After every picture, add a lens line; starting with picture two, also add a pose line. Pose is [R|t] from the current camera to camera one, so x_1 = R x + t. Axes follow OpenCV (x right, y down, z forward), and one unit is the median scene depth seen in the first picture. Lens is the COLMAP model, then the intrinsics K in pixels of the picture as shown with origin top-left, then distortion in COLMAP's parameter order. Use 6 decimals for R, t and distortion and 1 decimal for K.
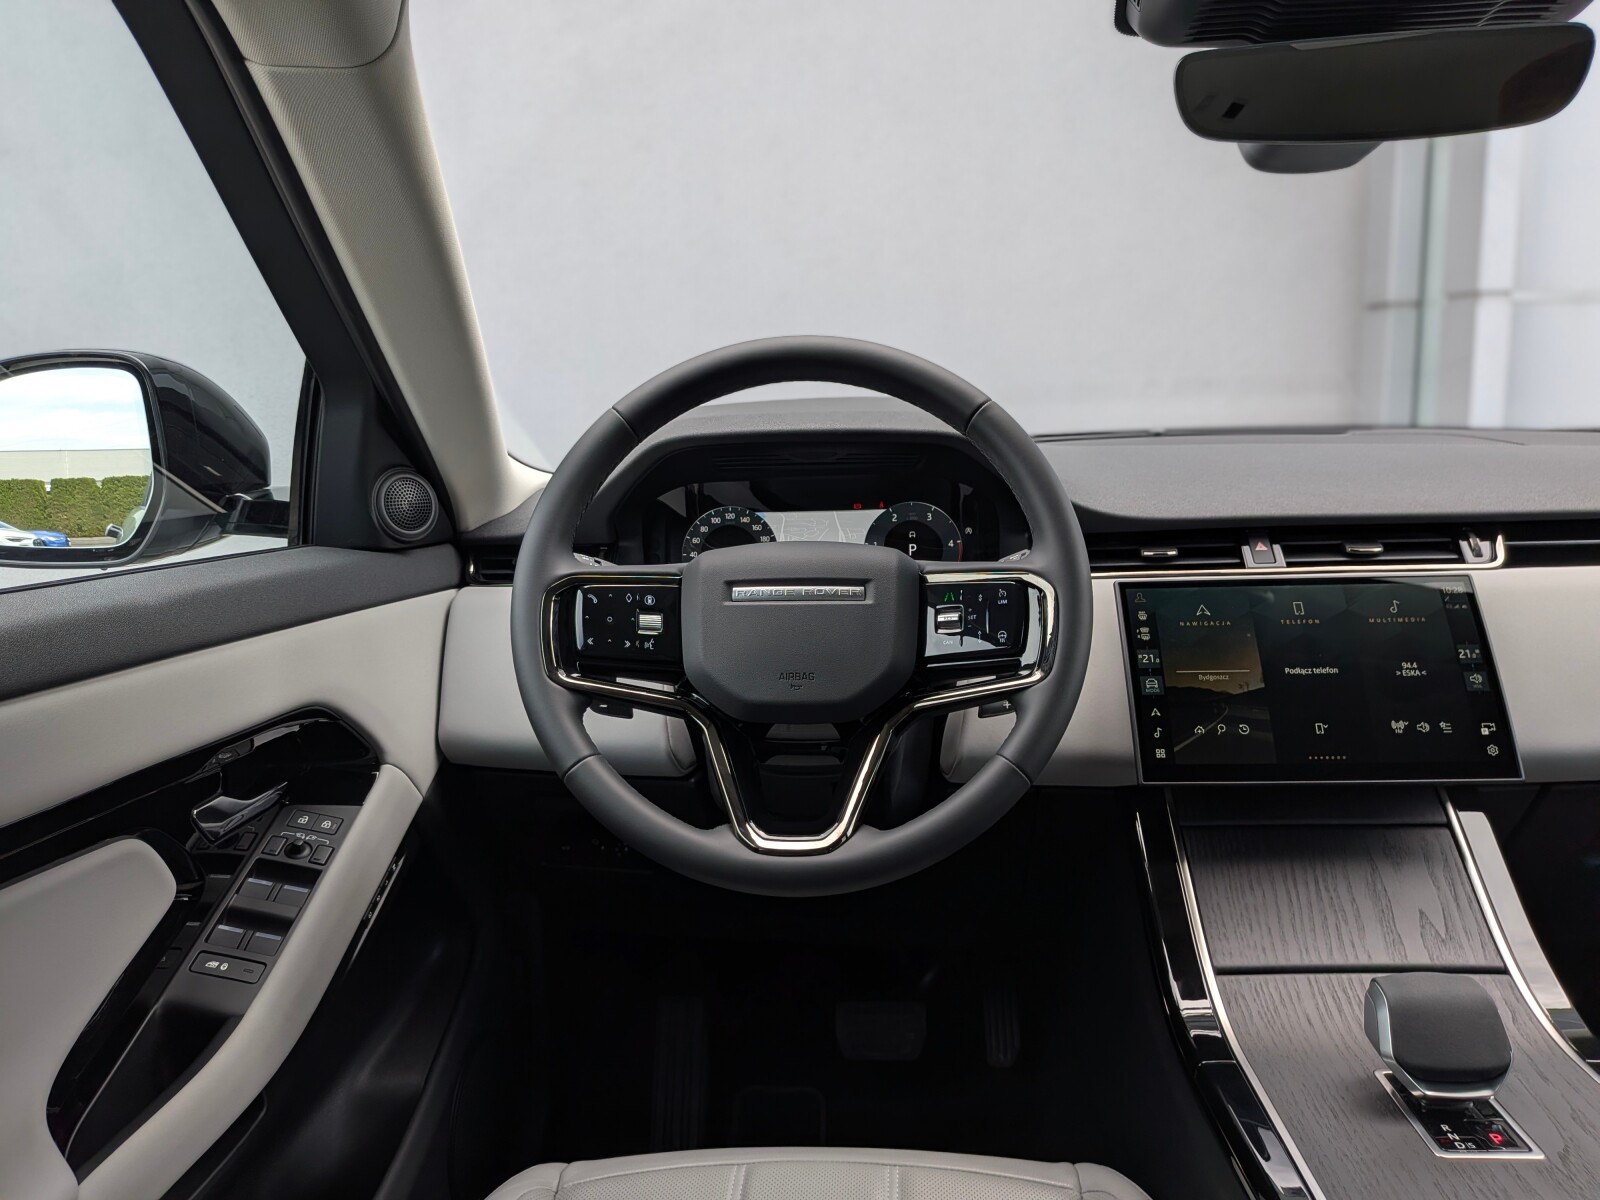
lens RADIAL K [[1160.4, 0, 800.6], [0, 1160.4, 586.9], [0, 0, 1]] dist [0.101580, -0.195512]
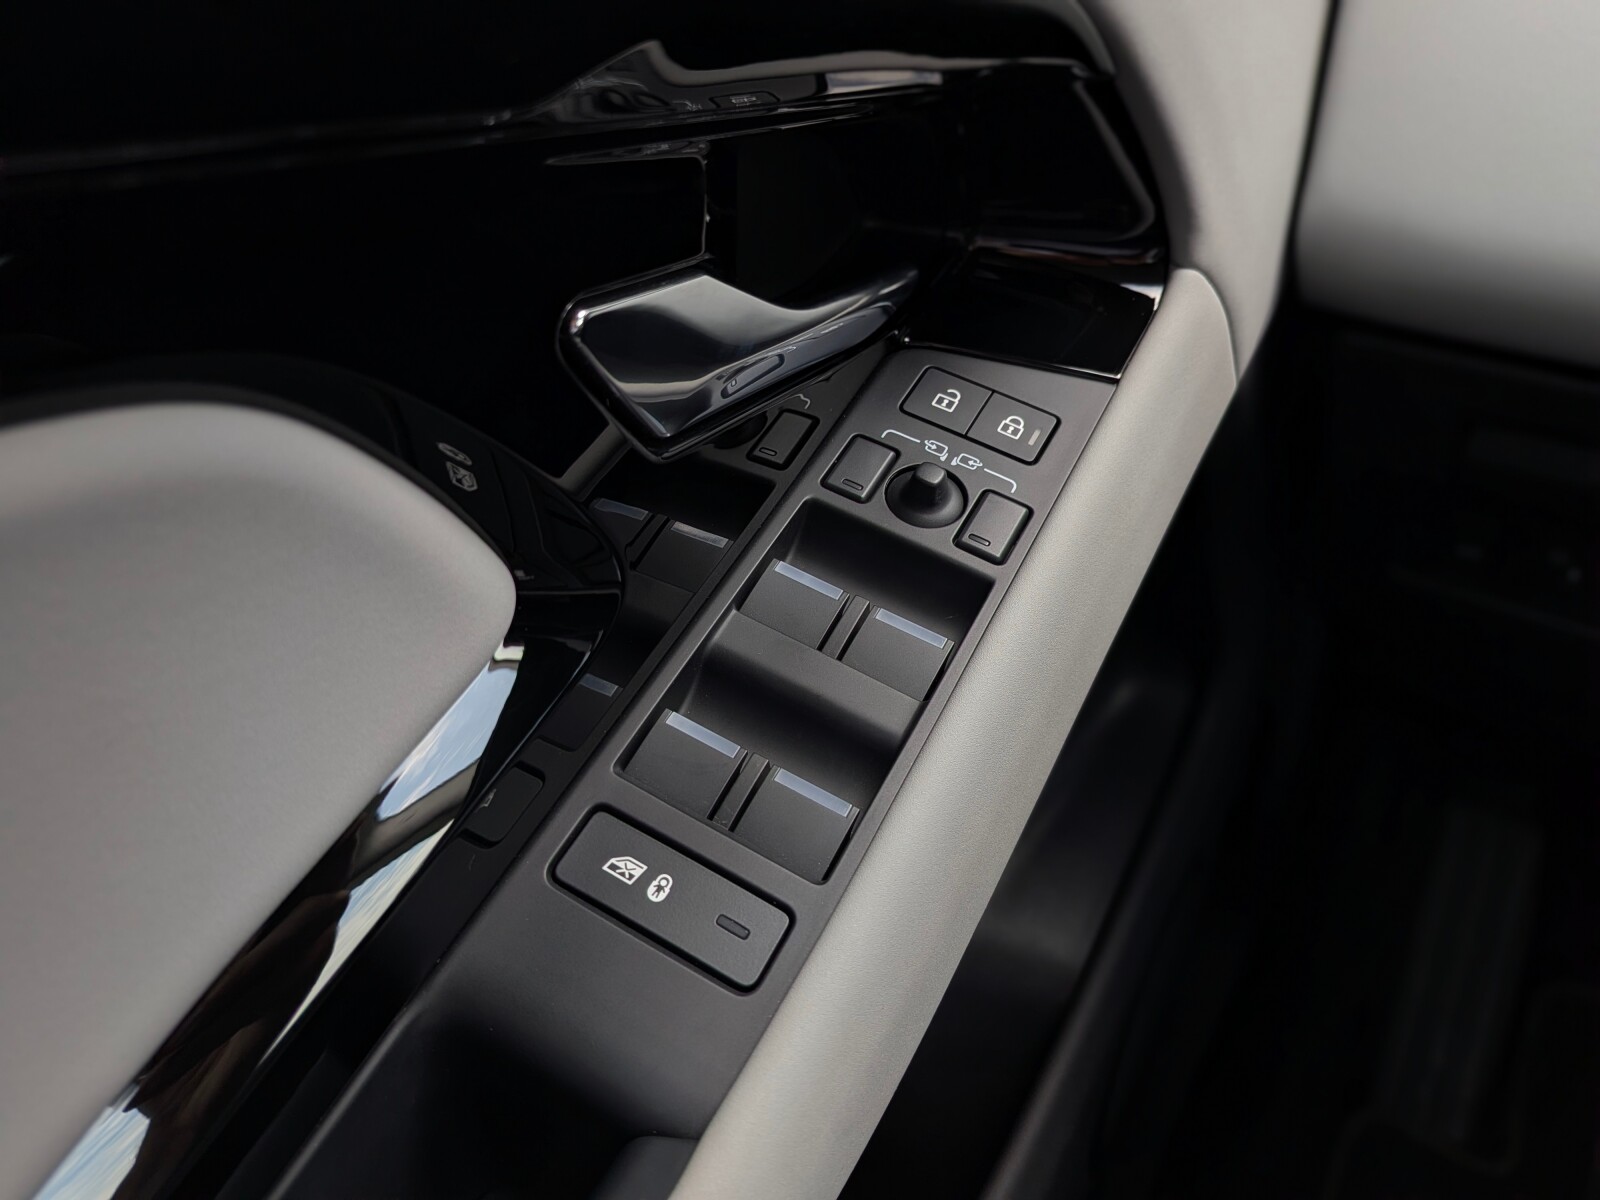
lens RADIAL K [[1182.3, 0, 800.2], [0, 1182.3, 600.5], [0, 0, 1]] dist [0.084437, -0.186582]
pose [[0.884652, 0.242742, -0.398078, -0.308518], [-0.082502, 0.921810, 0.378761, 0.125516], [0.458894, -0.302229, 0.835508, 0.676144]]
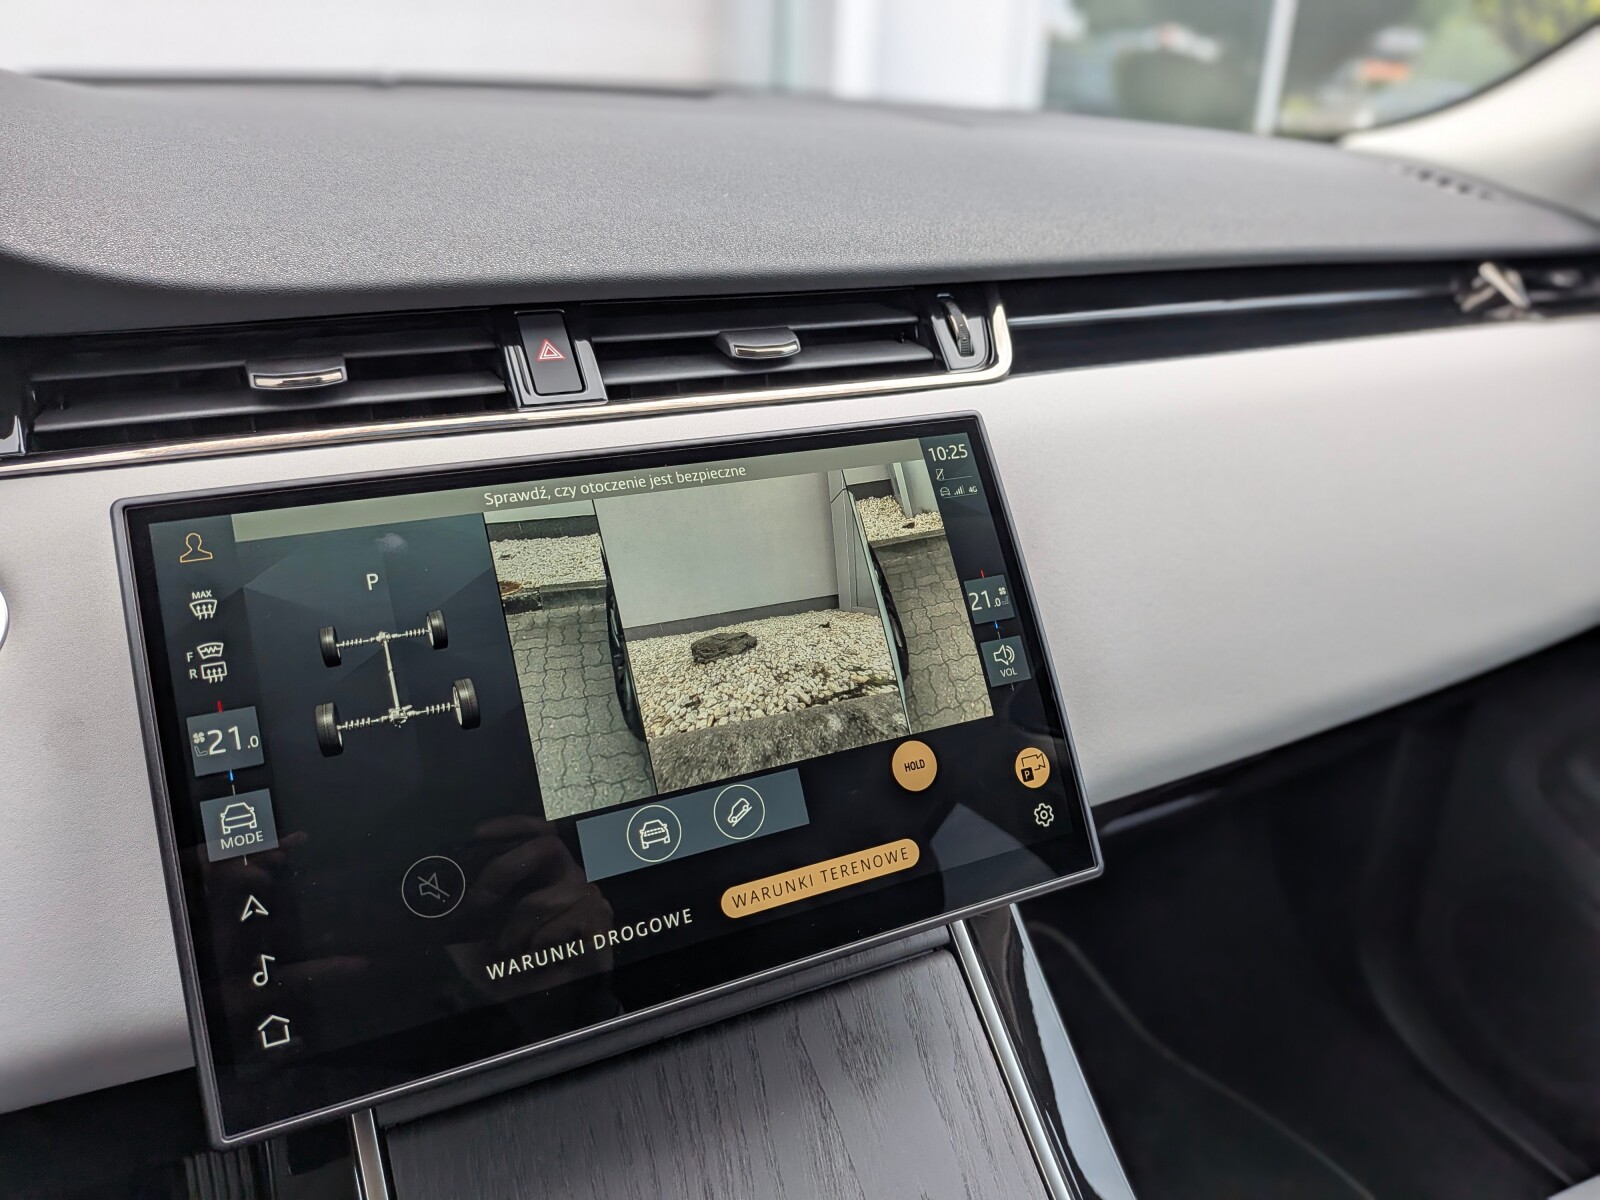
lens RADIAL K [[1182.0, 0, 837.1], [0, 1182.0, 602.7], [0, 0, 1]] dist [0.070336, -0.150420]
pose [[0.862073, -0.151180, 0.483710, 0.302513], [0.024511, 0.965789, 0.258167, -0.063890], [-0.506192, -0.210702, 0.836286, 0.660211]]
